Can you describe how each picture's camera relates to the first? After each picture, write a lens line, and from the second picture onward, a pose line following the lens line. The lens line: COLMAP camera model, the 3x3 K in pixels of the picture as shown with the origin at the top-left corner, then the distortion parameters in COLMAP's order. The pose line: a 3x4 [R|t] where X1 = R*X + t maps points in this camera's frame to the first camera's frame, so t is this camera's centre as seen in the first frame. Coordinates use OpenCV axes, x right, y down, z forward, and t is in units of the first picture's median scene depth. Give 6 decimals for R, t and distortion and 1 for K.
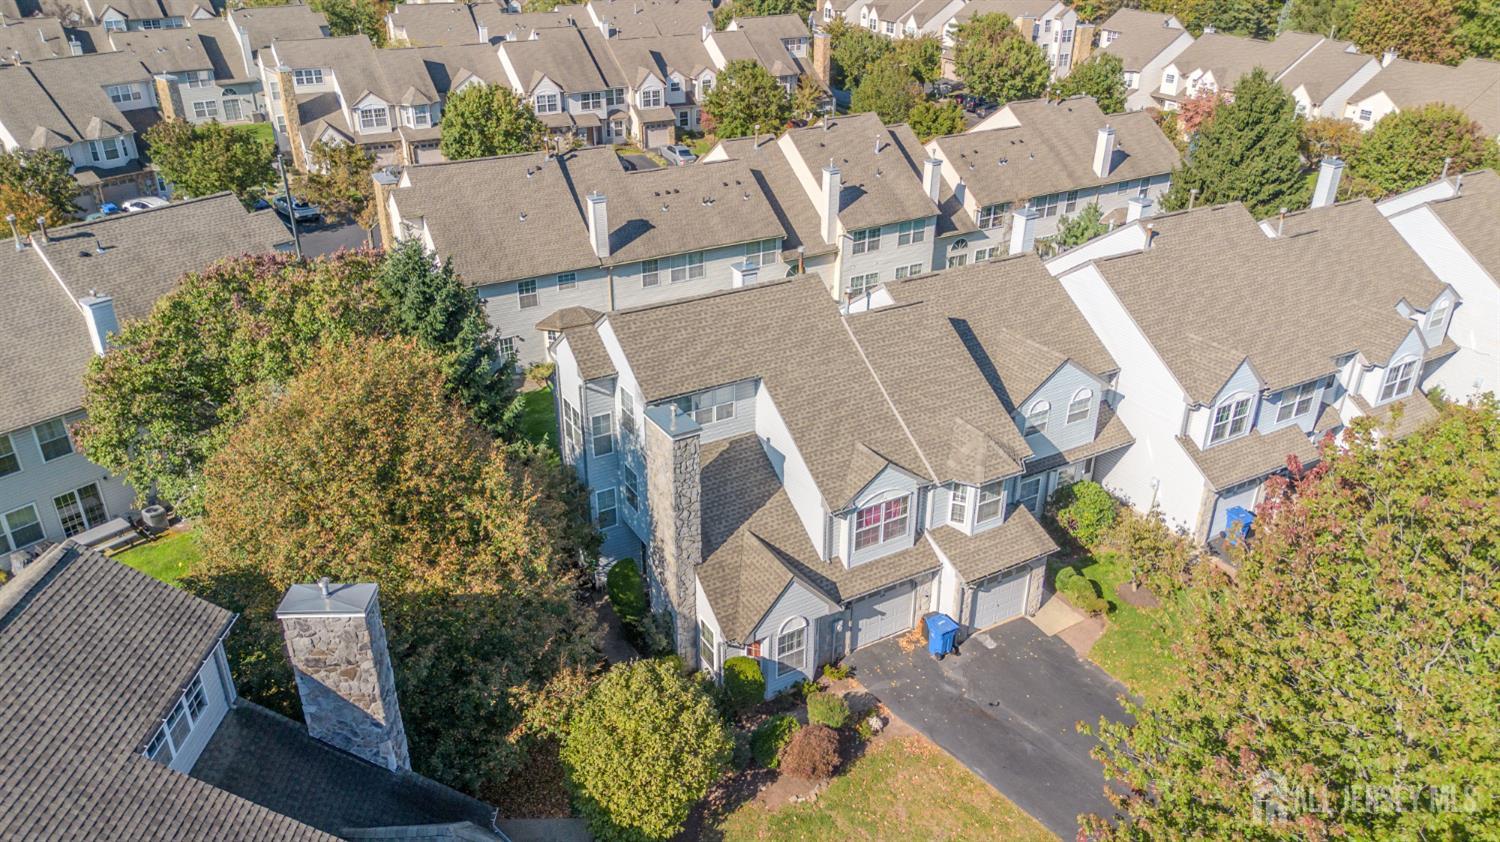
lens RADIAL K [[1052.3, 0, 754.5], [0, 1052.3, 417.3], [0, 0, 1]] dist [0.045782, -0.050185]
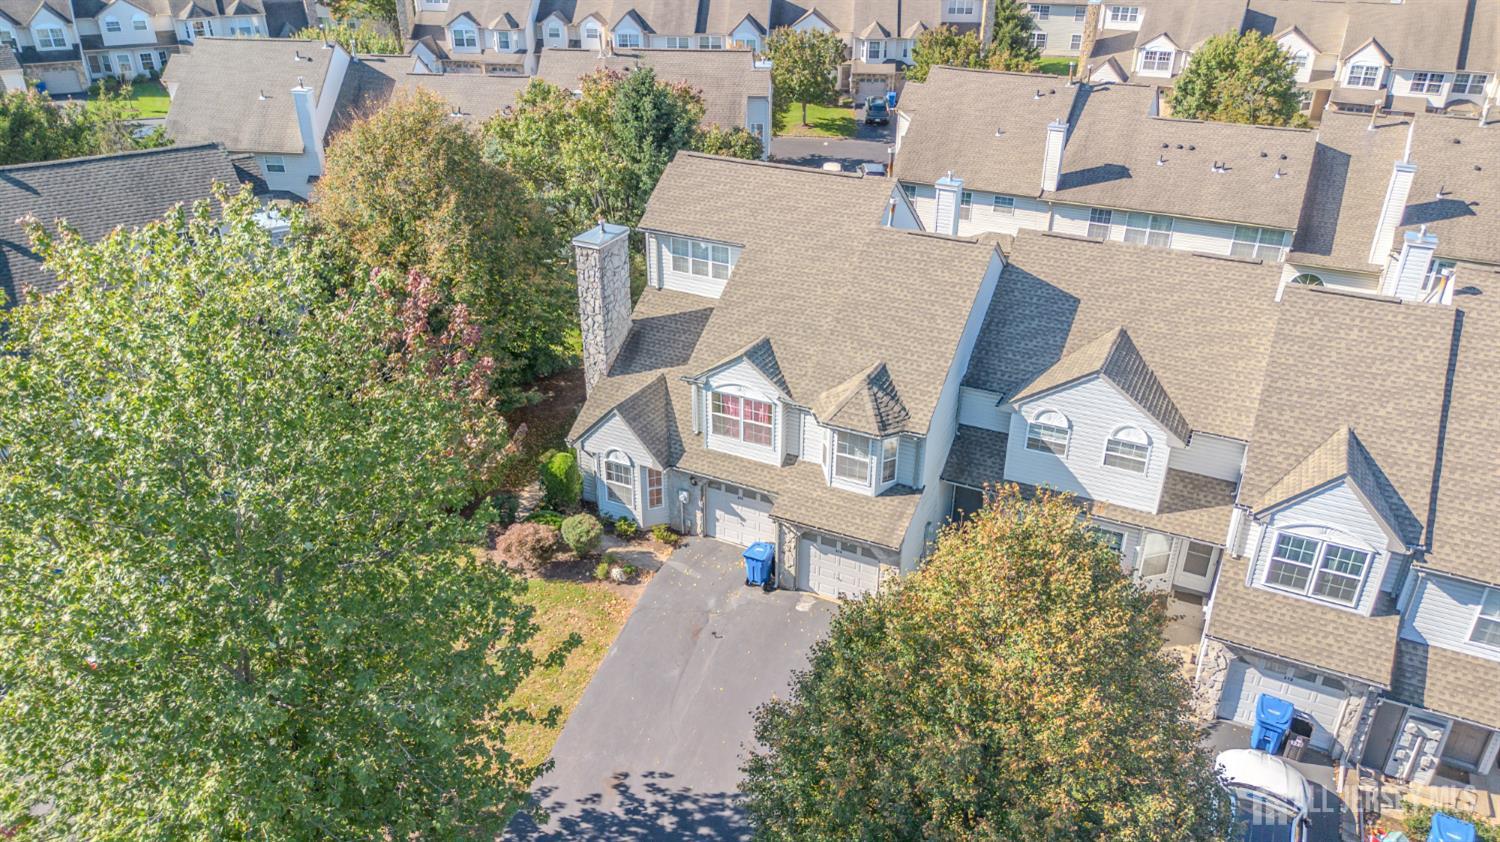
lens RADIAL K [[1052.3, 0, 743.8], [0, 1052.3, 420.7], [0, 0, 1]] dist [0.045782, -0.050185]
pose [[0.545124, 0.388917, -0.742687, 0.487099], [-0.374715, 0.905501, 0.199140, -0.052427], [0.749953, 0.169740, 0.639343, 0.227514]]
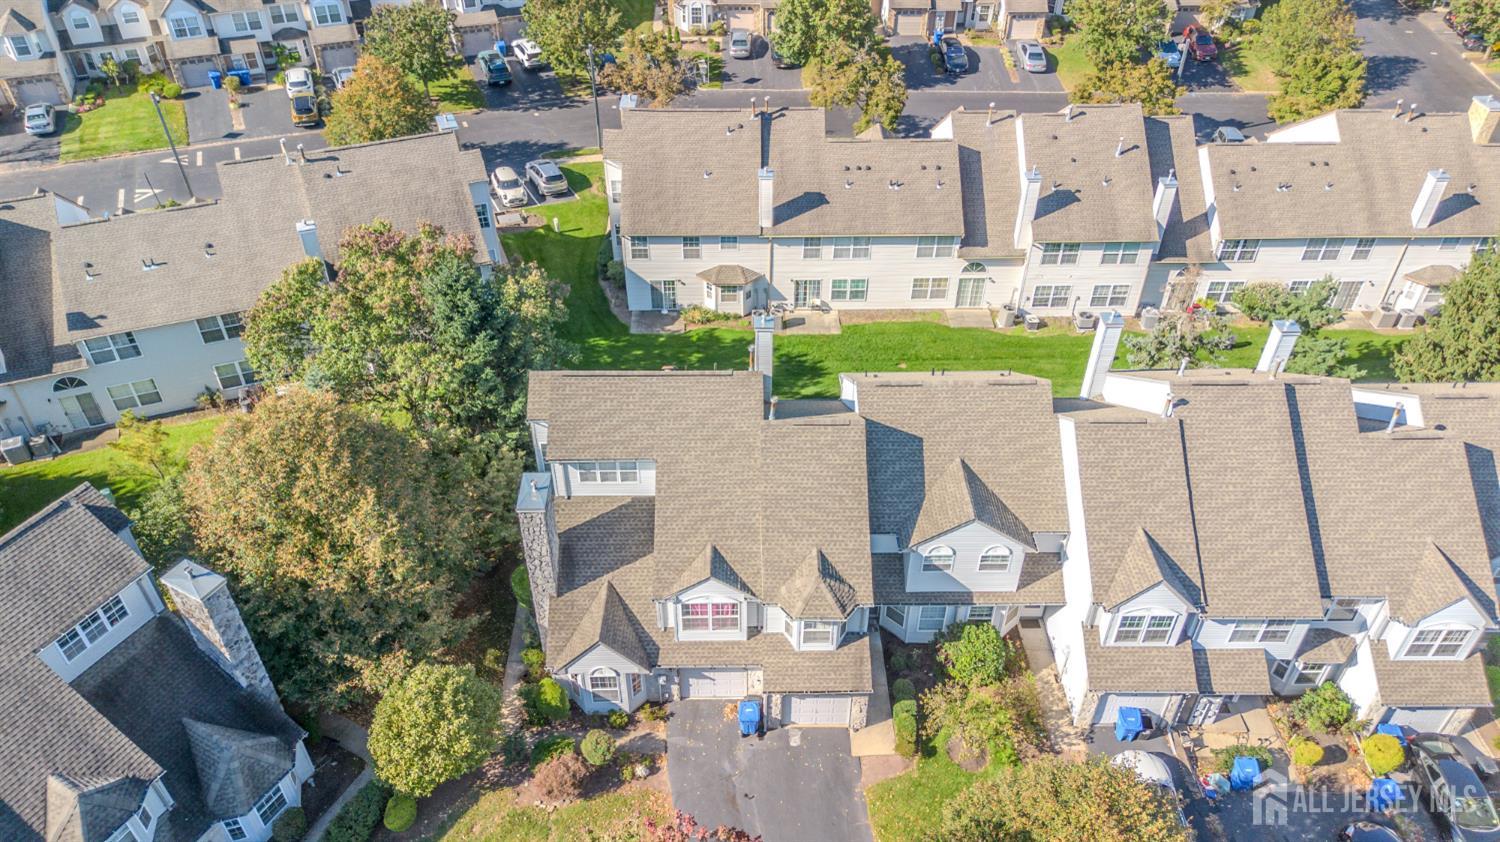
lens RADIAL K [[1052.3, 0, 750.5], [0, 1052.3, 424.2], [0, 0, 1]] dist [0.045782, -0.050185]
pose [[0.870716, 0.310771, -0.381150, 0.311374], [-0.221684, 0.939849, 0.259884, -0.237393], [0.438988, -0.141790, 0.887235, 0.016523]]
